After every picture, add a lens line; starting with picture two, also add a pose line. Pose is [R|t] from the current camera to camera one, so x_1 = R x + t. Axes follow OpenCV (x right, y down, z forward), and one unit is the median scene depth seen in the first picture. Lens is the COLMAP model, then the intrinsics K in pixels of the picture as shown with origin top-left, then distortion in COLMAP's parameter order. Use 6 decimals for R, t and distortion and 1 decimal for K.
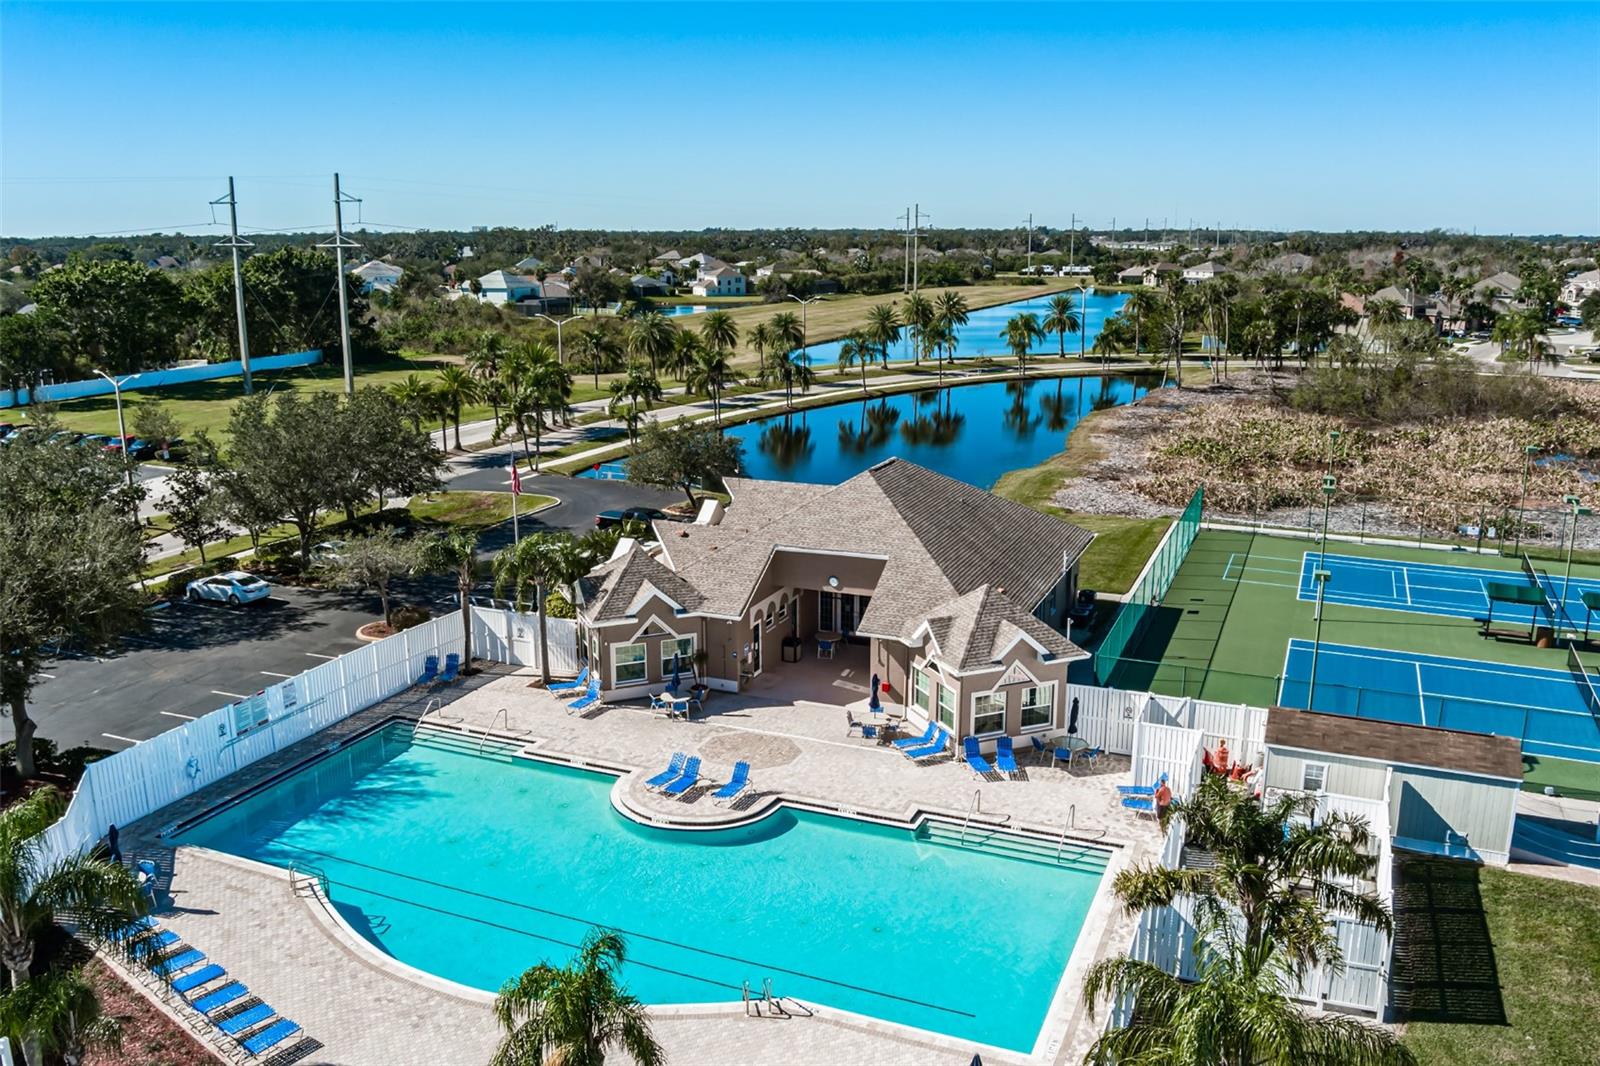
lens RADIAL K [[1316.9, 0, 800.0], [0, 1316.9, 533.0], [0, 0, 1]] dist [-0.060286, 0.008630]
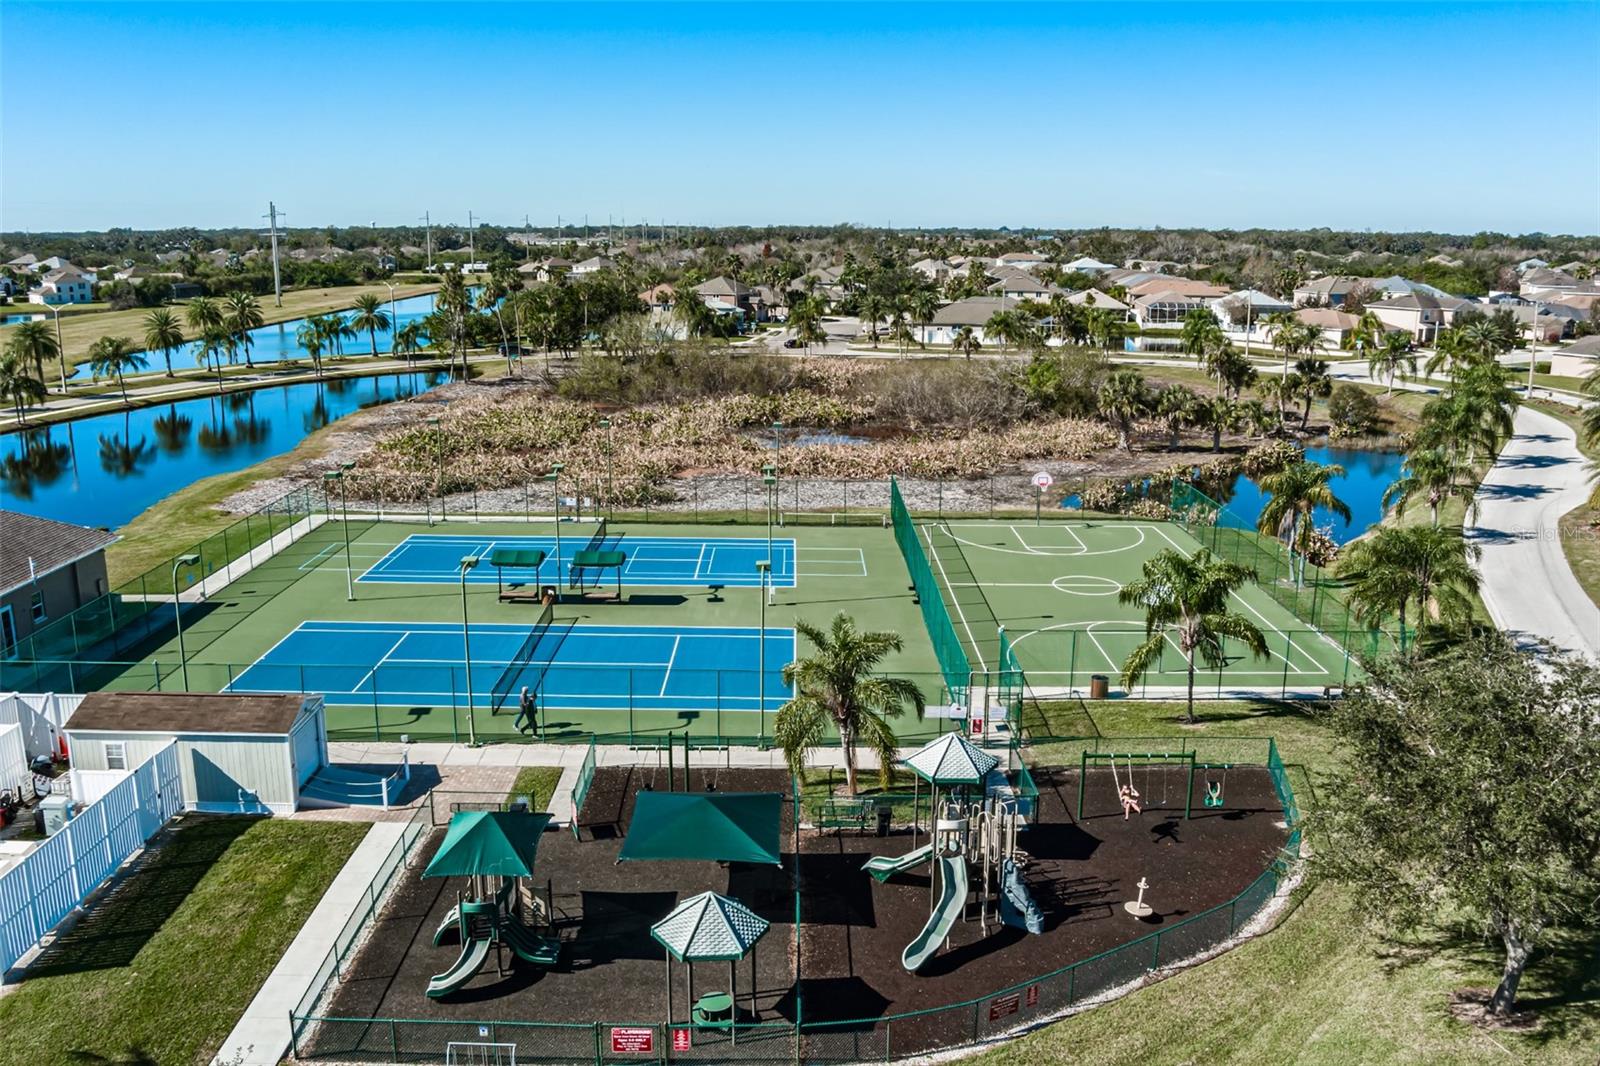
lens RADIAL K [[1316.9, 0, 800.0], [0, 1316.9, 533.0], [0, 0, 1]] dist [-0.060286, 0.008630]
pose [[0.921379, -0.085231, 0.379204, 0.110246], [0.084382, 0.996254, 0.018892, 0.007731], [-0.379394, 0.014592, 0.925120, -0.034924]]
